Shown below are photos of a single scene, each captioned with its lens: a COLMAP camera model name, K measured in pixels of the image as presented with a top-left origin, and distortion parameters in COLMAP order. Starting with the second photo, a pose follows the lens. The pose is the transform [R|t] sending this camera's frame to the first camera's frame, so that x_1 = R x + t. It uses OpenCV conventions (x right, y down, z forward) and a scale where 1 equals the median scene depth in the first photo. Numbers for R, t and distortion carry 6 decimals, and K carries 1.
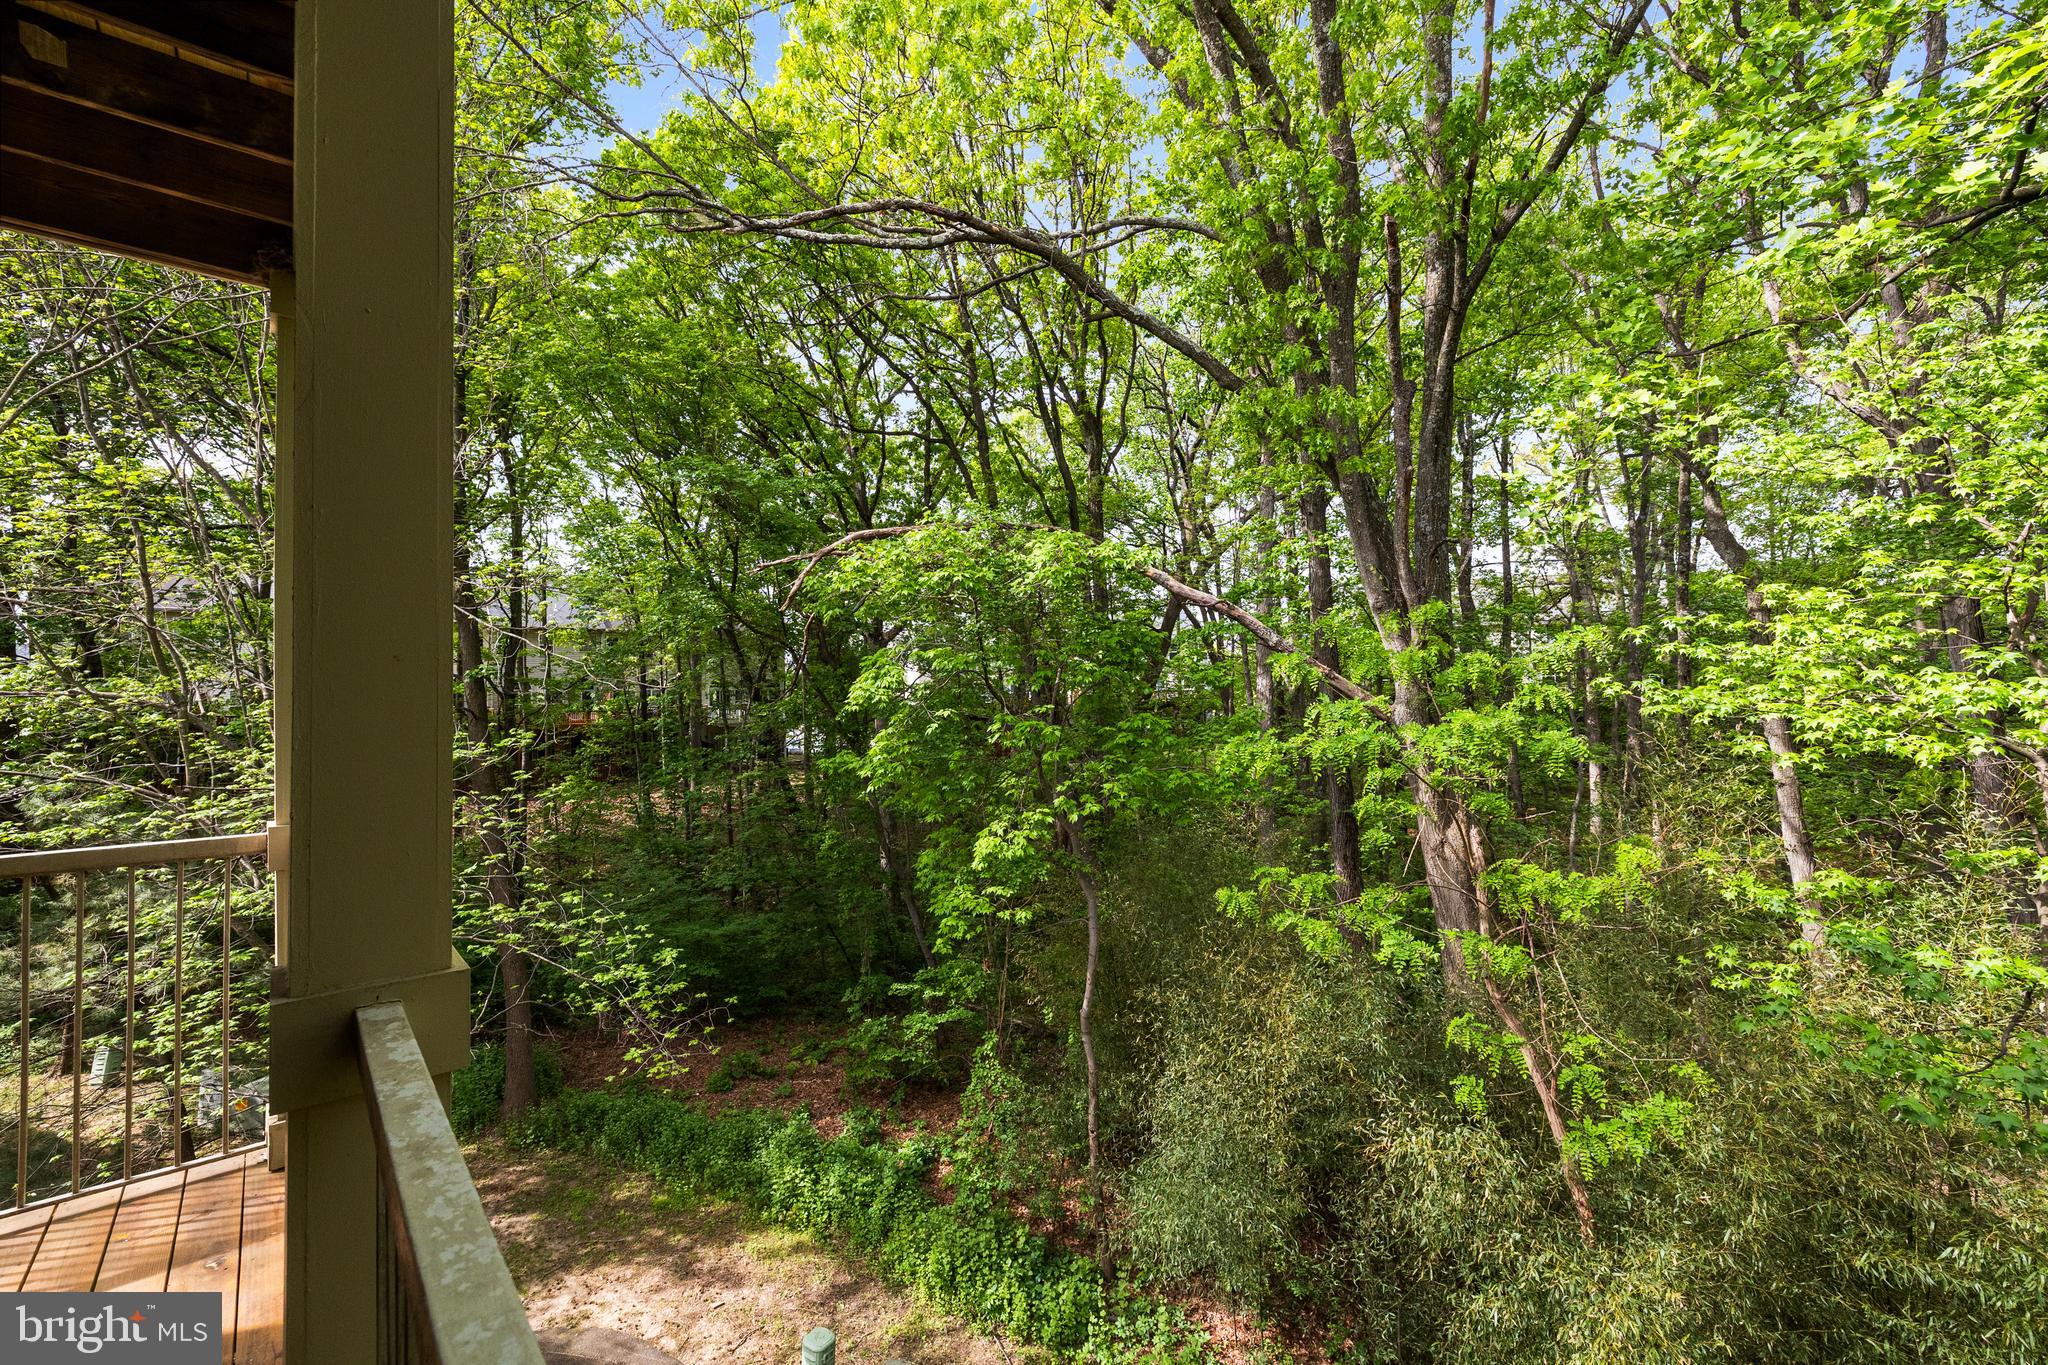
lens RADIAL K [[854.7, 0, 1024.0], [0, 854.7, 682.5], [0, 0, 1]] dist [0.000684, -0.000611]
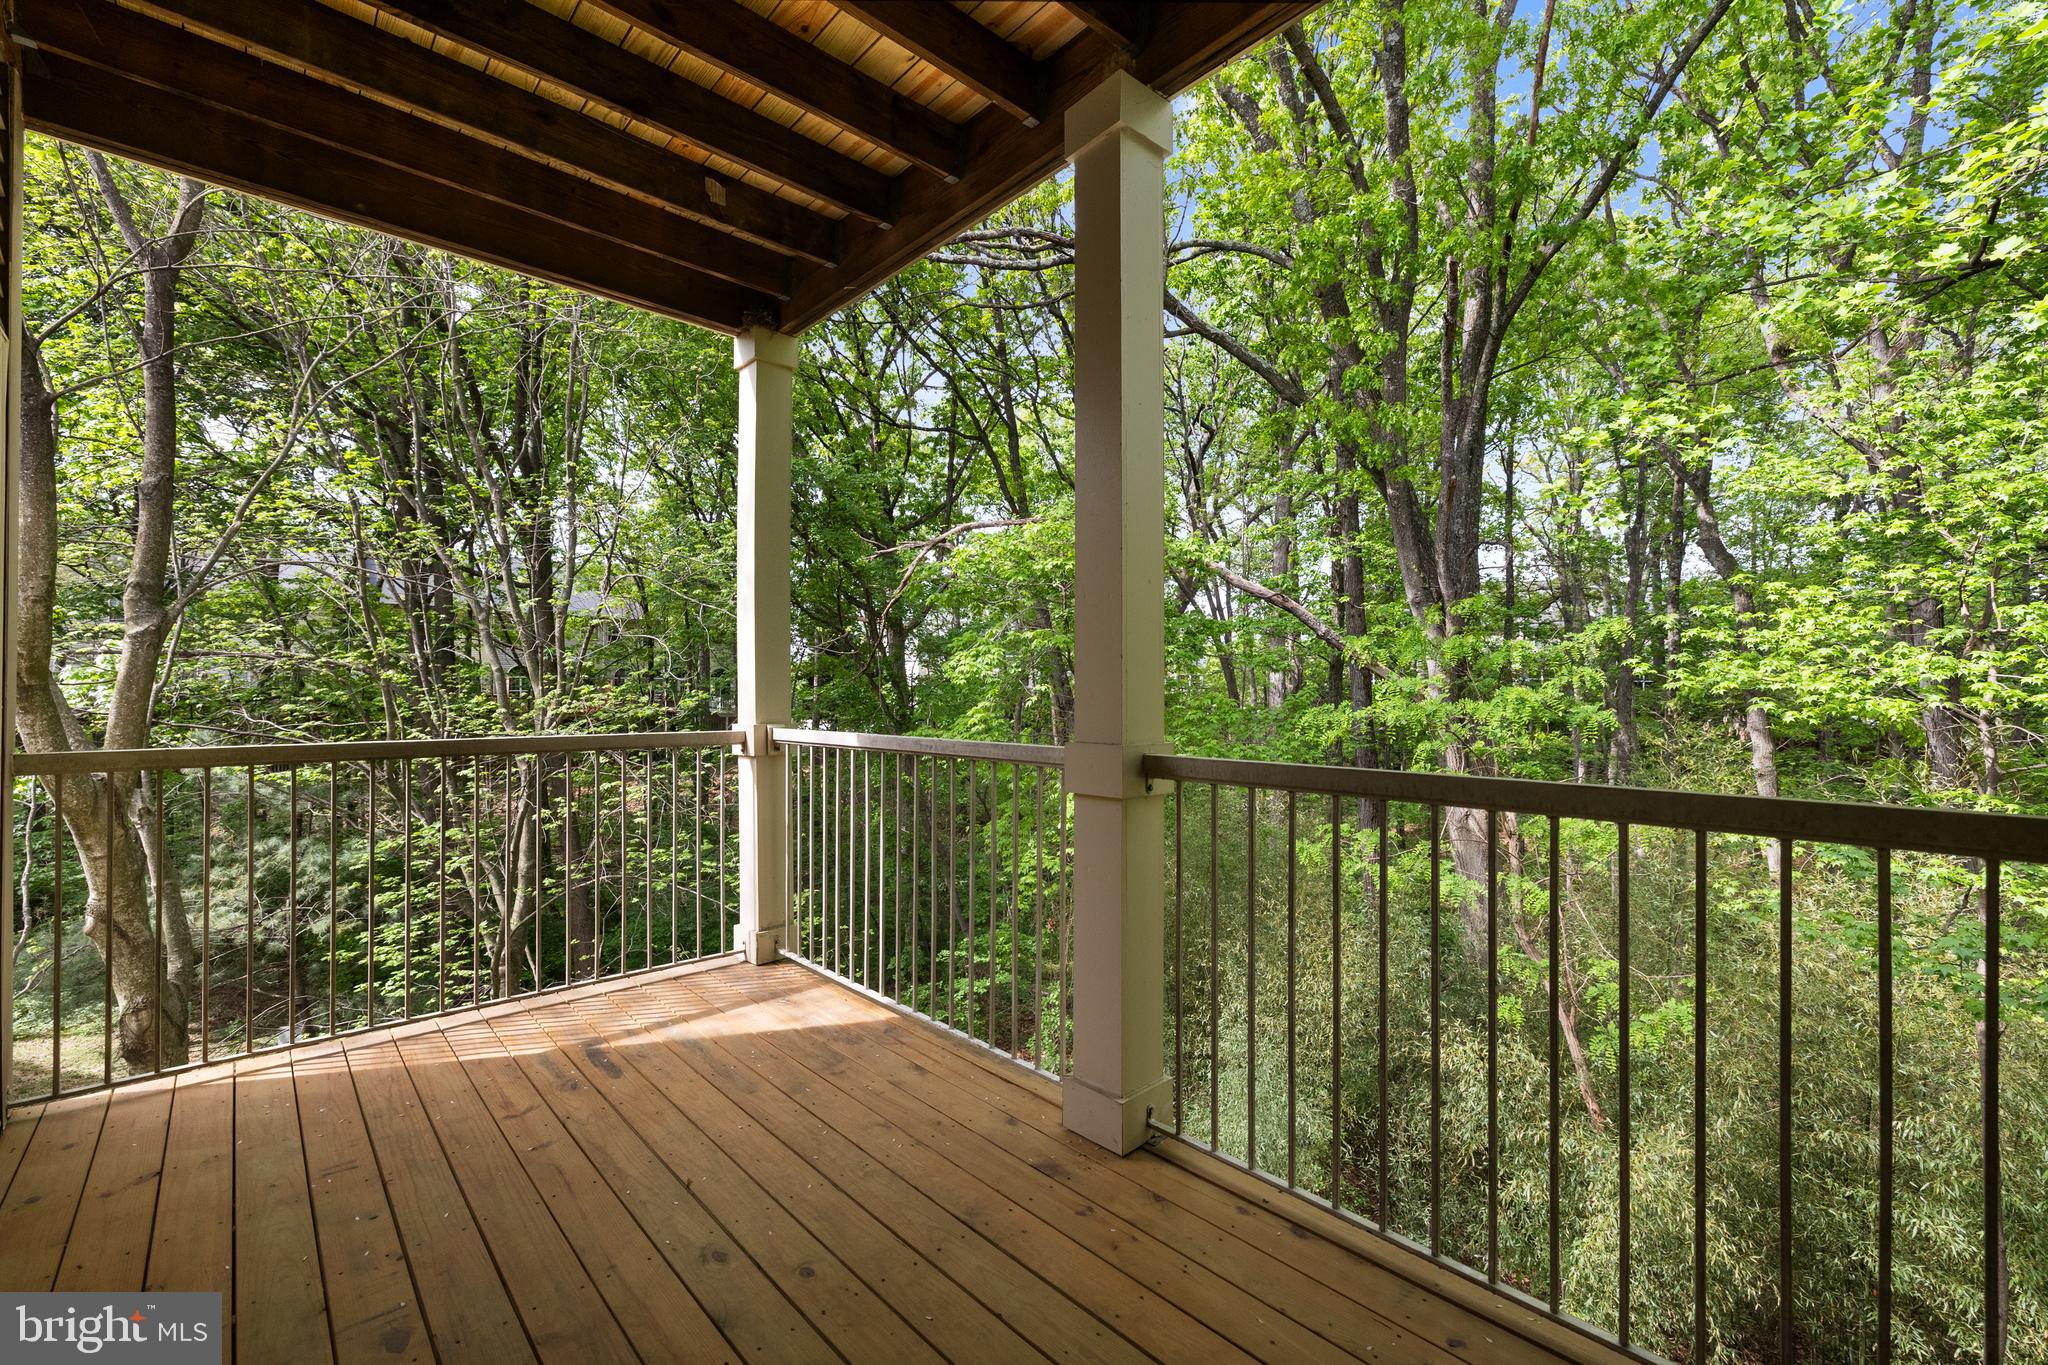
lens RADIAL K [[866.1, 0, 1026.8], [0, 866.1, 697.2], [0, 0, 1]] dist [-0.000832, 0.000247]
pose [[0.999510, 0.015260, 0.027323, -0.180673], [-0.015757, 0.999713, 0.018064, 0.035220], [-0.027039, -0.018485, 0.999463, -0.167504]]
